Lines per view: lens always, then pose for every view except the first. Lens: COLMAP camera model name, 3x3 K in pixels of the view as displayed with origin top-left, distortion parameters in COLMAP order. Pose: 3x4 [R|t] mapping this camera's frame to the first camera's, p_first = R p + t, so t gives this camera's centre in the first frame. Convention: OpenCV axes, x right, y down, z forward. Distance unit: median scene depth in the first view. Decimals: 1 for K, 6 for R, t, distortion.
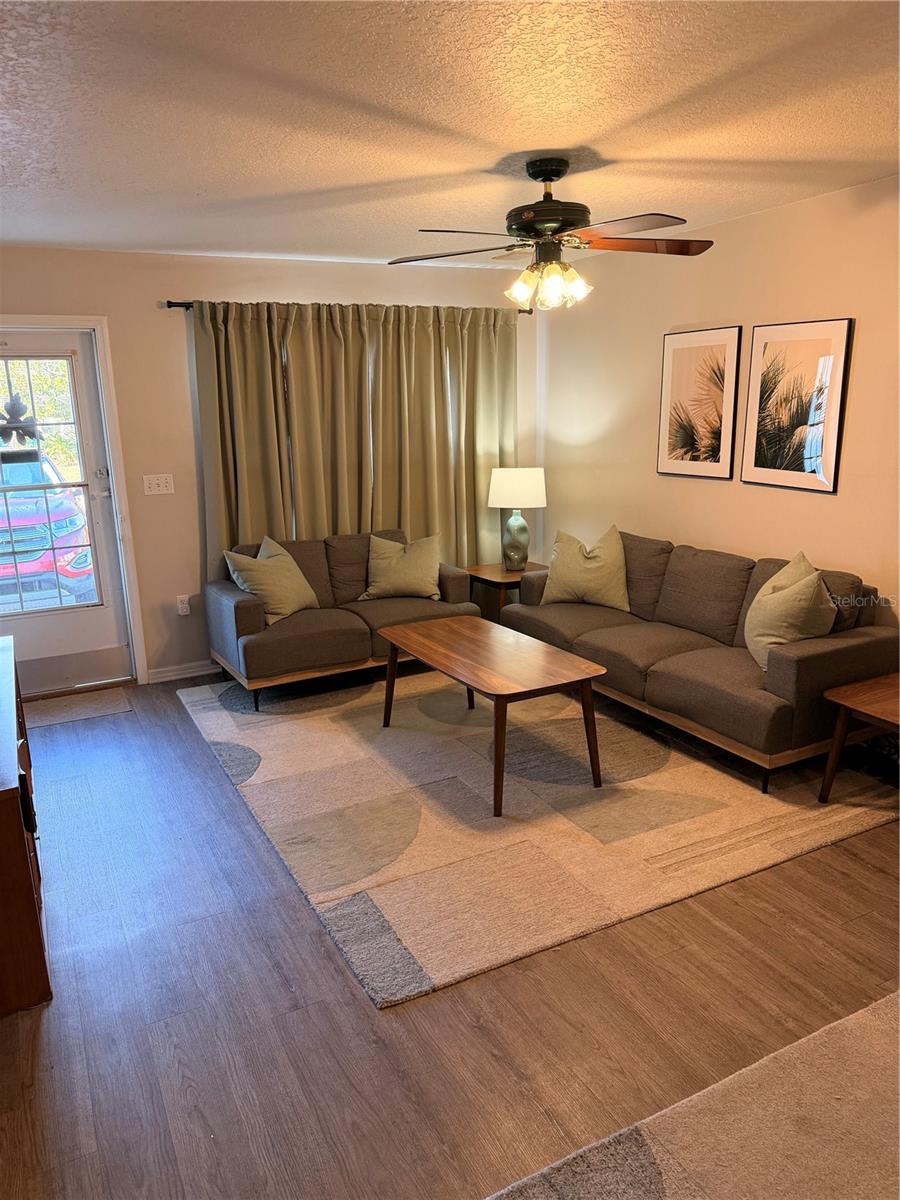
lens RADIAL K [[837.2, 0, 452.0], [0, 837.2, 606.5], [0, 0, 1]] dist [0.174557, -0.353622]
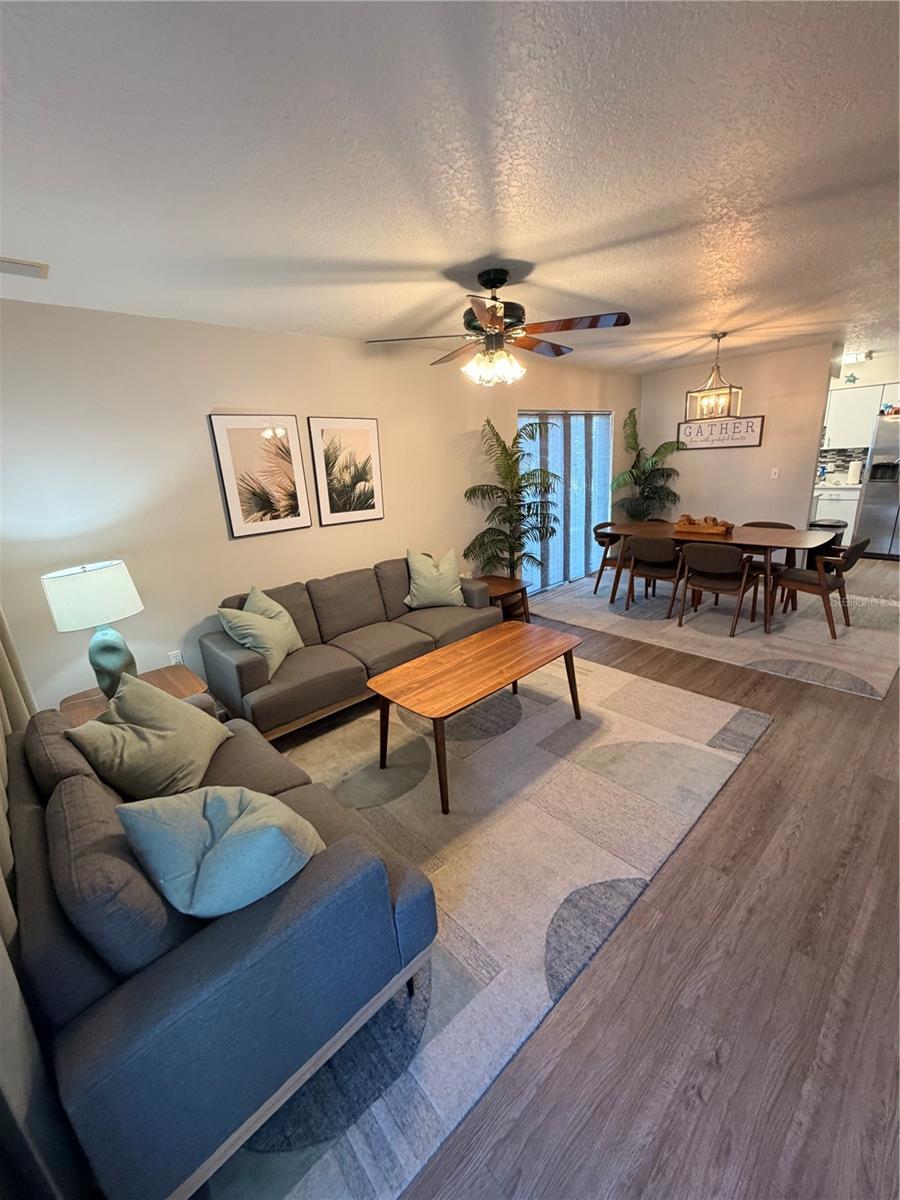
lens RADIAL K [[477.5, 0, 452.3], [0, 477.5, 597.3], [0, 0, 1]] dist [-0.000446, 0.000072]
pose [[-0.252074, -0.228749, 0.940283, -0.482909], [0.296967, 0.906491, 0.300140, -0.207322], [-0.921015, 0.354891, -0.160571, 0.941290]]
